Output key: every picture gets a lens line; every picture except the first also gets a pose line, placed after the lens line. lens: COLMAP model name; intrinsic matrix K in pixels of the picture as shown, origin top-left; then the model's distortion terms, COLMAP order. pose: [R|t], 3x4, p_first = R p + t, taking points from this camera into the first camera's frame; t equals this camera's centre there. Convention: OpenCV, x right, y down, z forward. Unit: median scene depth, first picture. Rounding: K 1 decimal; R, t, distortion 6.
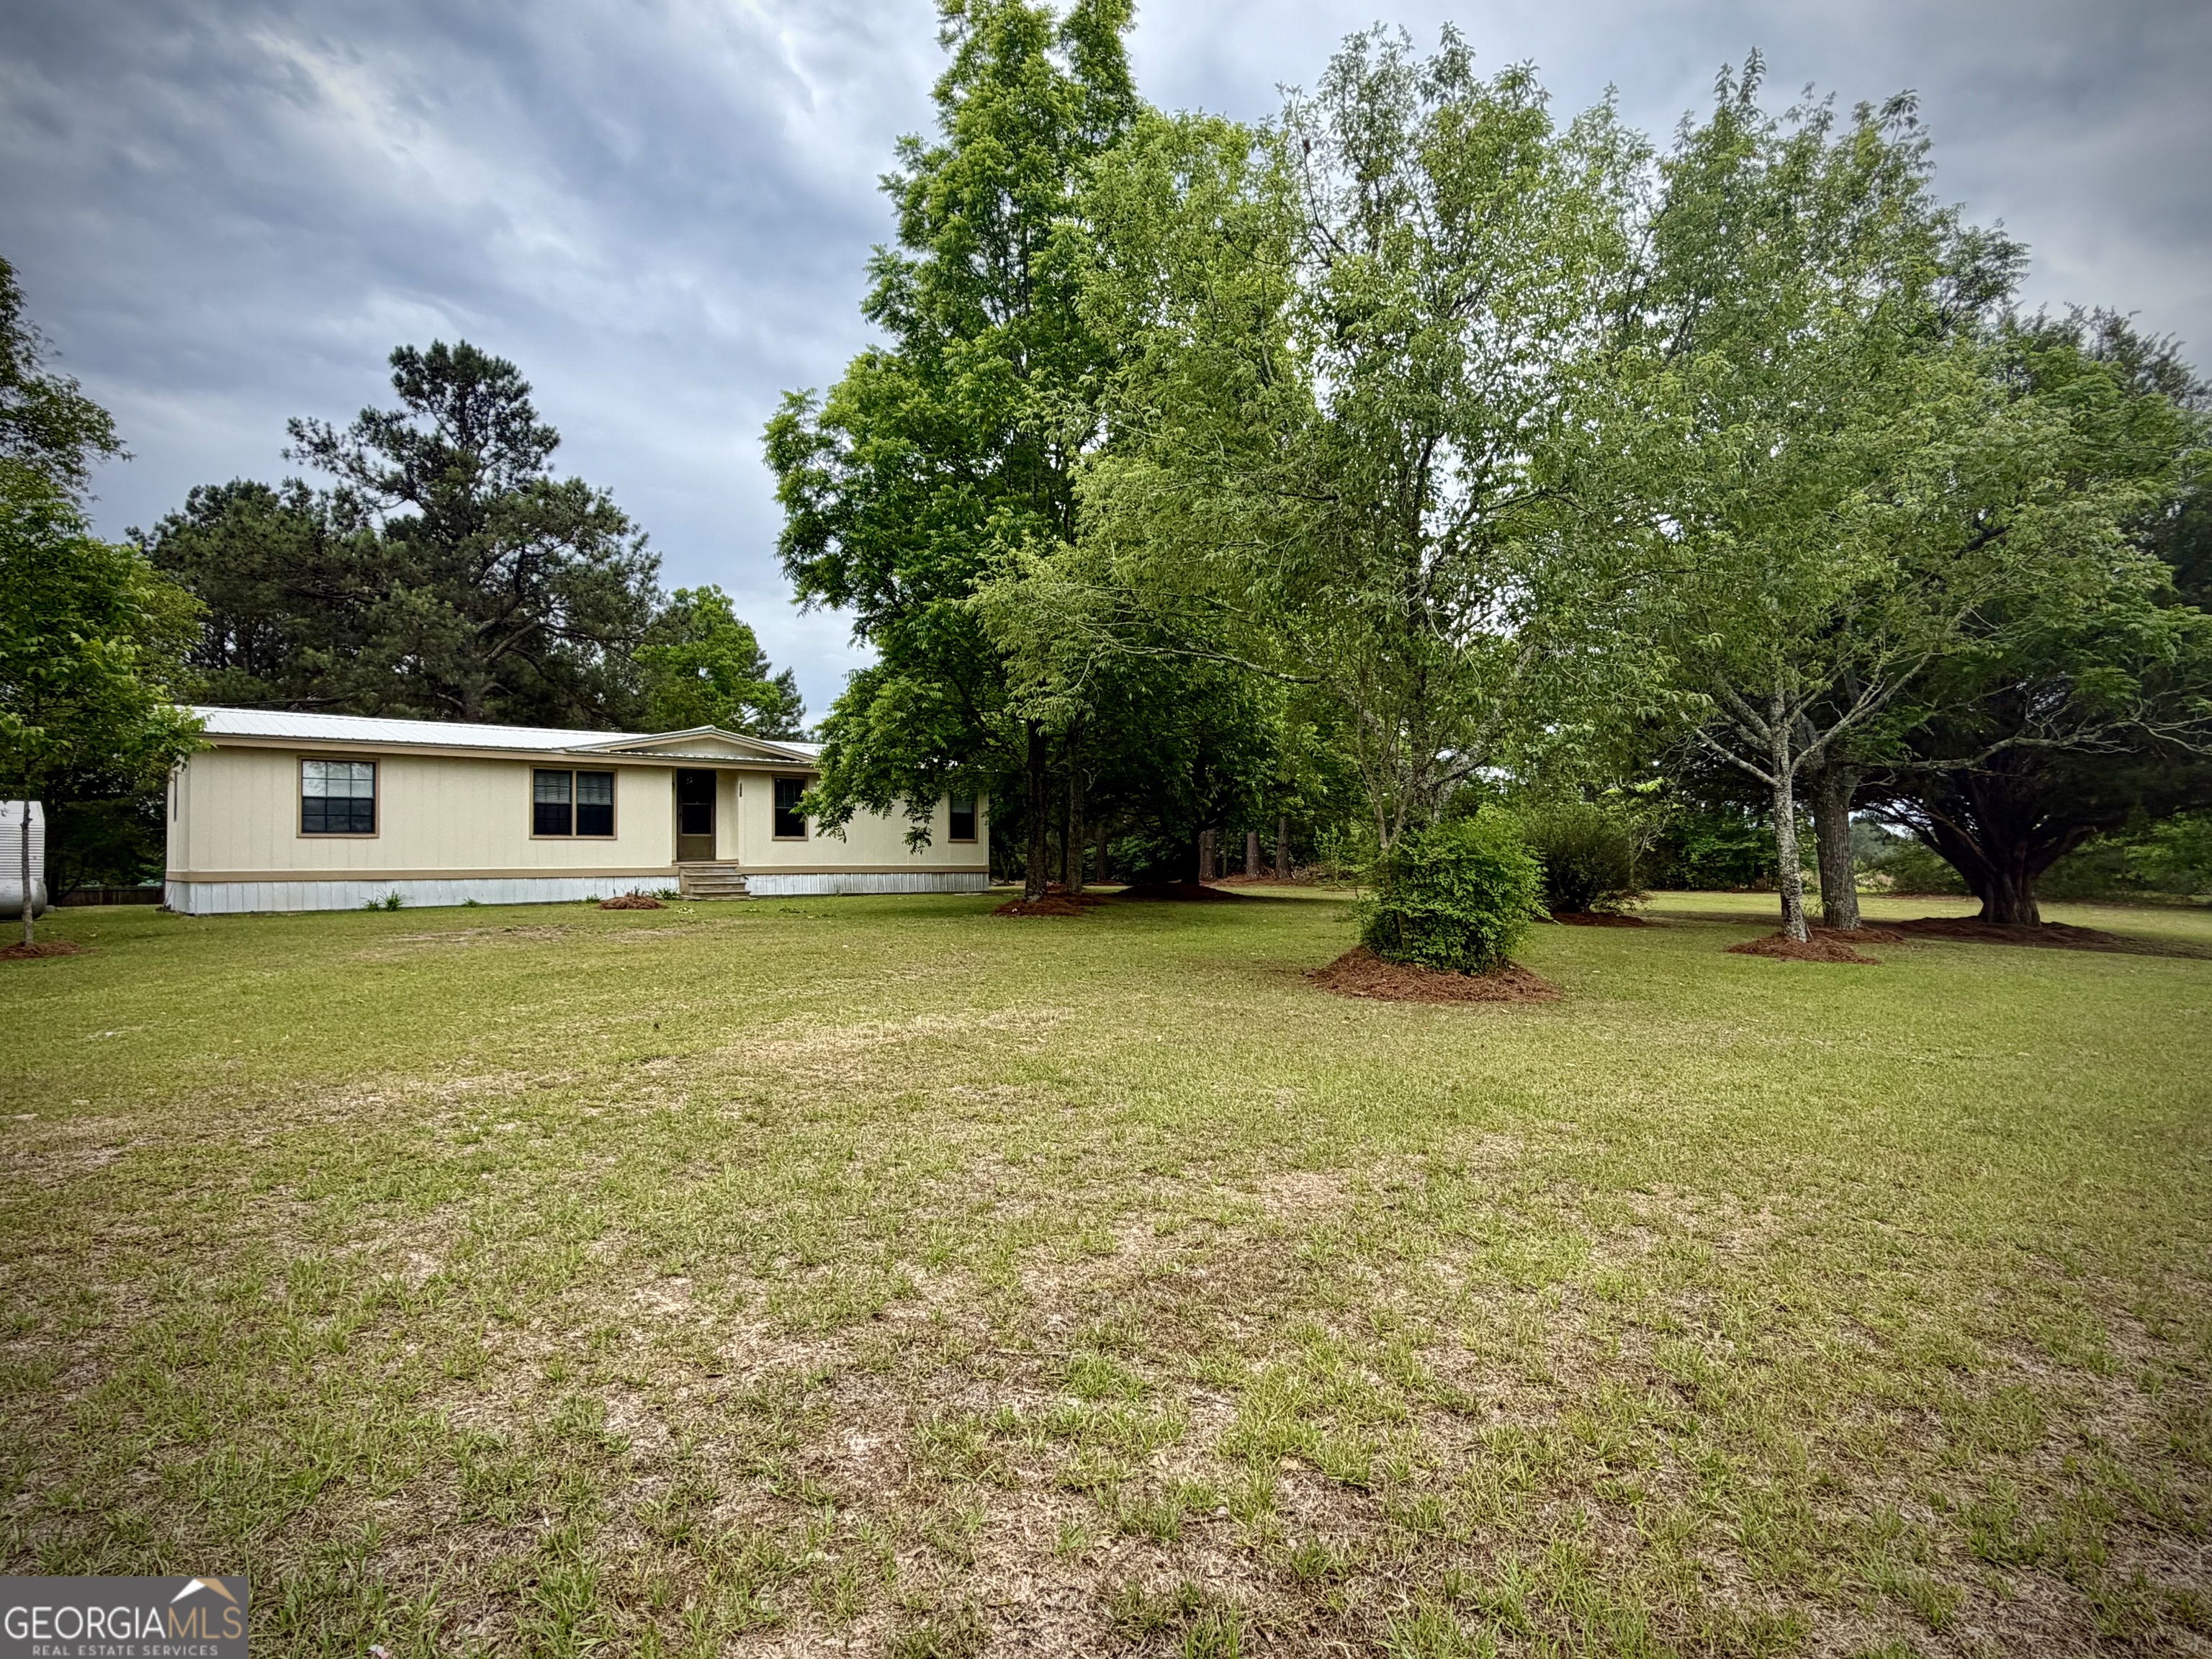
lens RADIAL K [[1219.2, 0, 1106.0], [0, 1219.2, 829.5], [0, 0, 1]] dist [-0.002063, -0.000620]
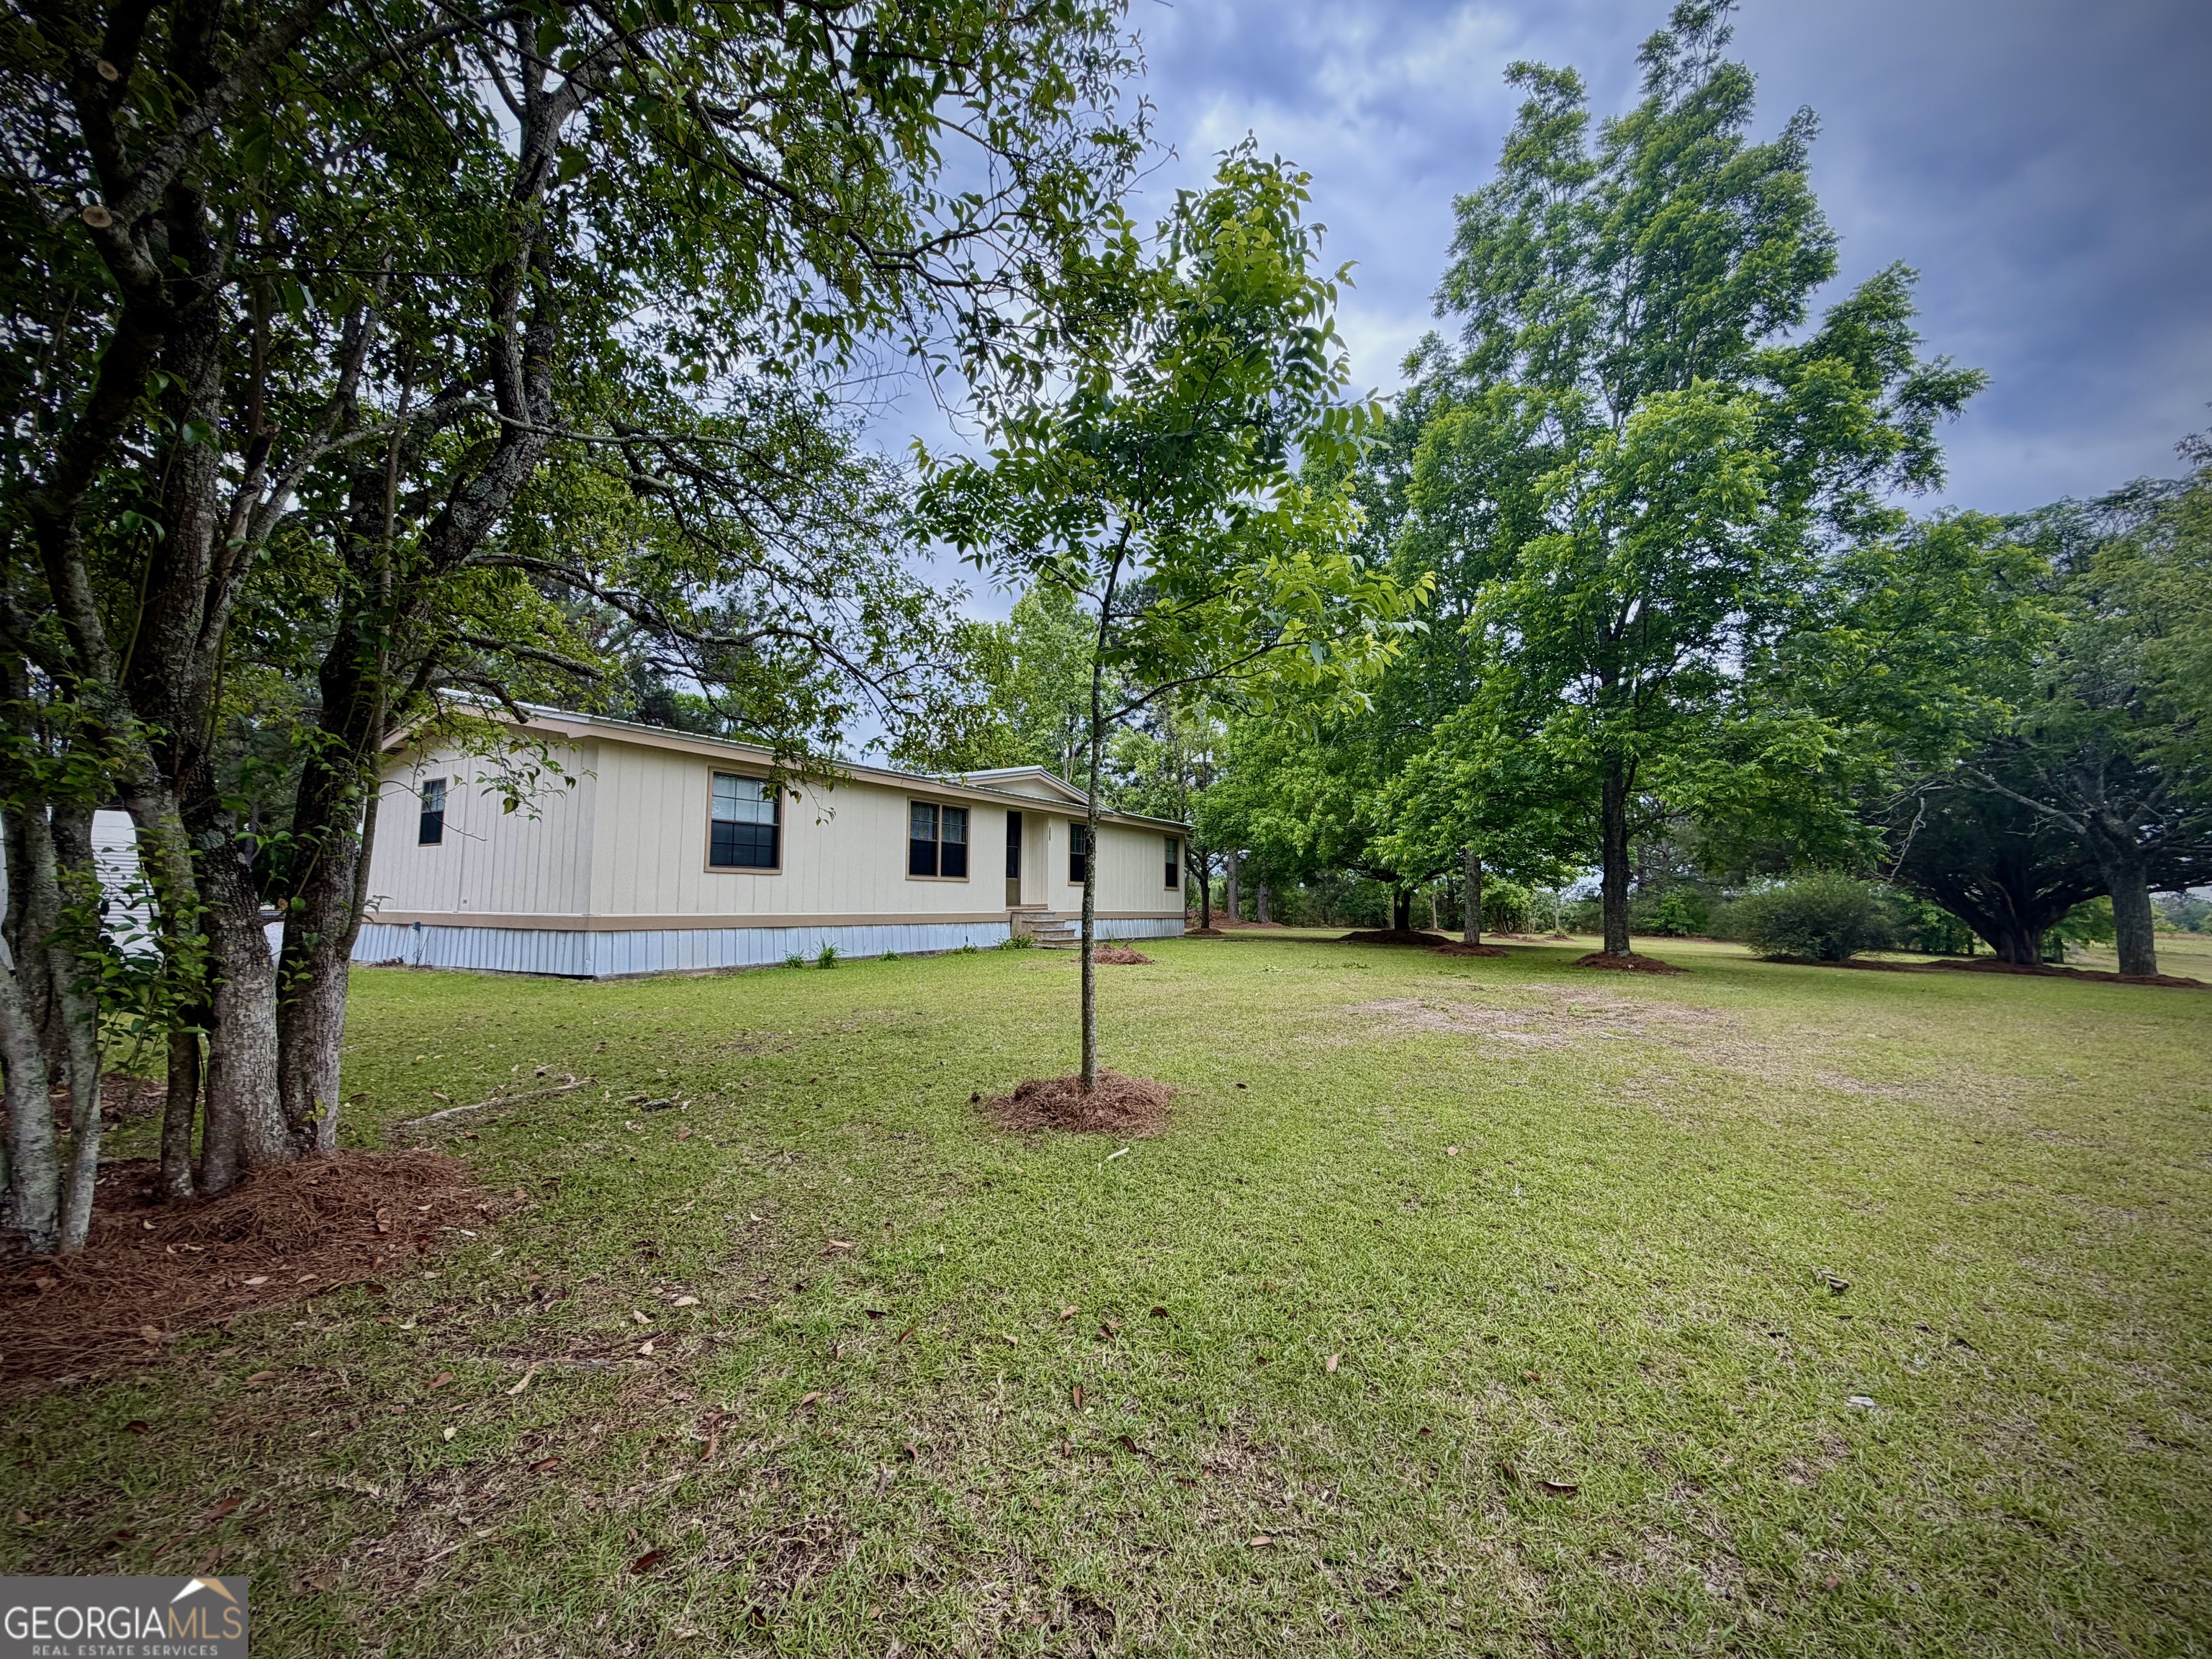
lens RADIAL K [[875.1, 0, 1105.8], [0, 875.1, 820.5], [0, 0, 1]] dist [-0.007565, 0.000255]
pose [[0.942939, 0.043226, 0.330146, -0.734157], [-0.020262, 0.997149, -0.072688, 0.010833], [-0.332347, 0.061851, 0.941127, 0.477445]]
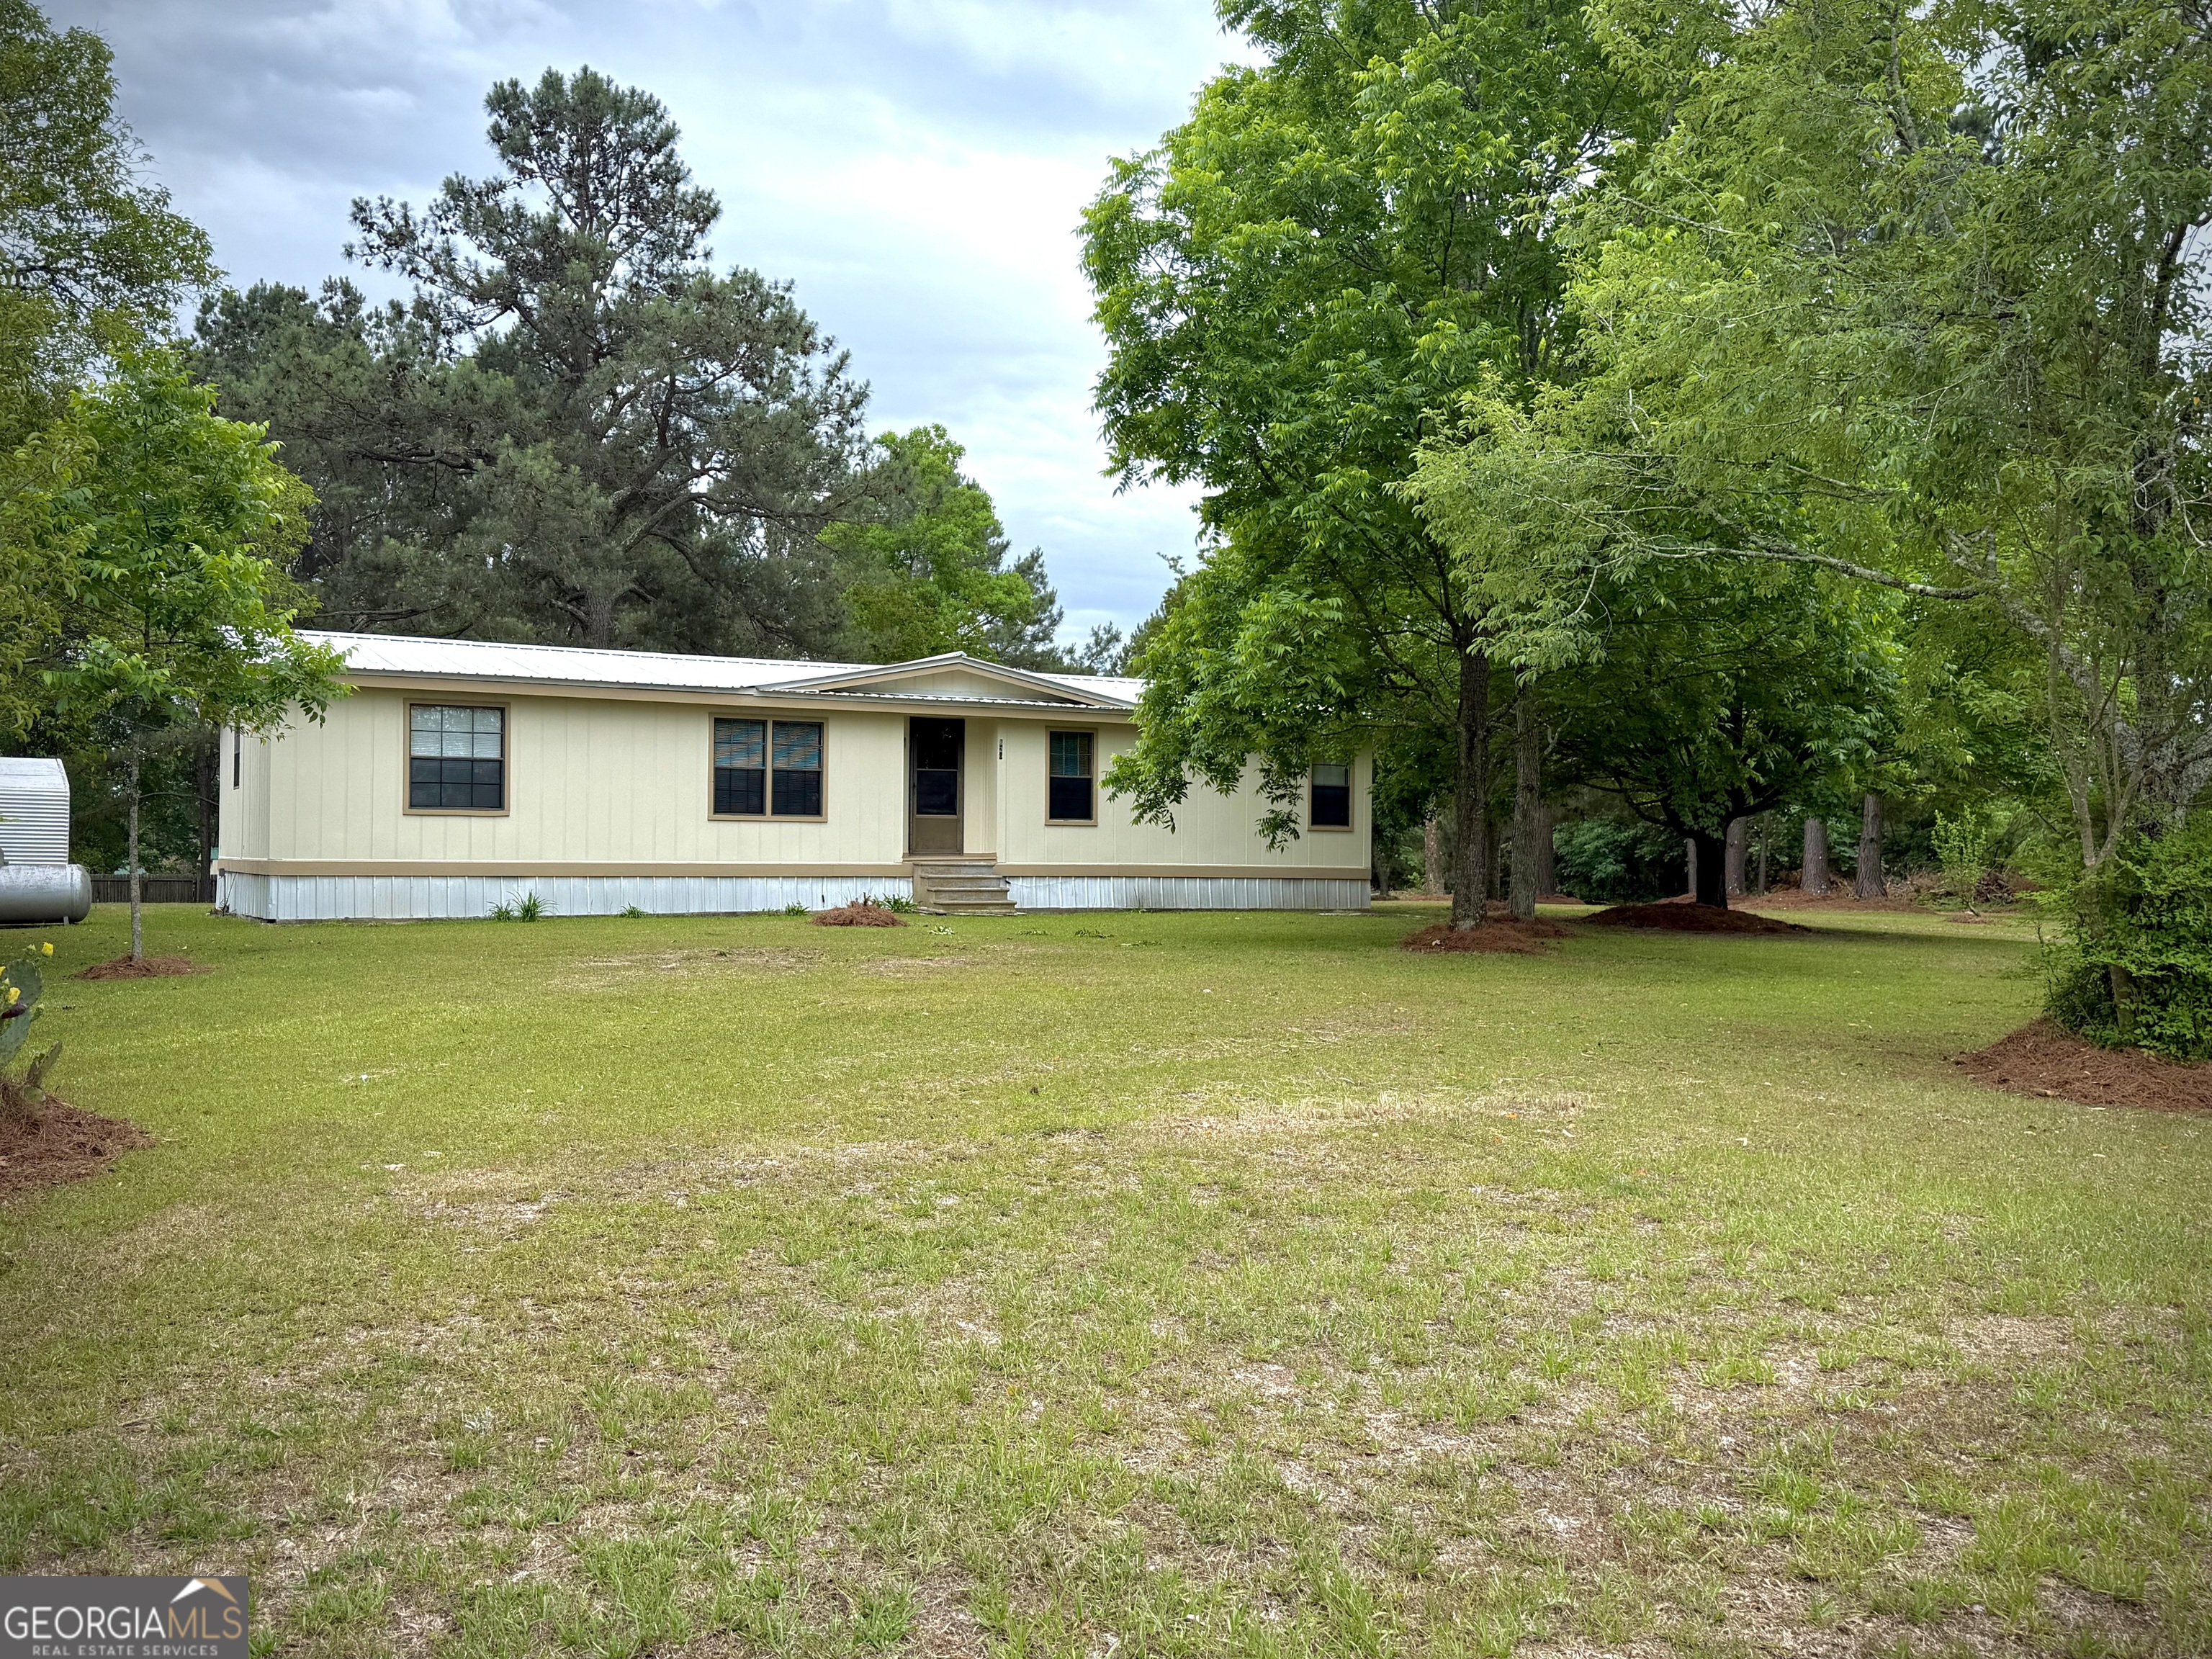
lens RADIAL K [[2001.7, 0, 1095.9], [0, 2001.7, 841.1], [0, 0, 1]] dist [0.161264, -0.300609]
pose [[0.977520, 0.014326, -0.210354, -0.029159], [-0.010287, 0.999741, 0.020284, -0.007411], [0.210590, -0.017664, 0.977415, -0.080194]]
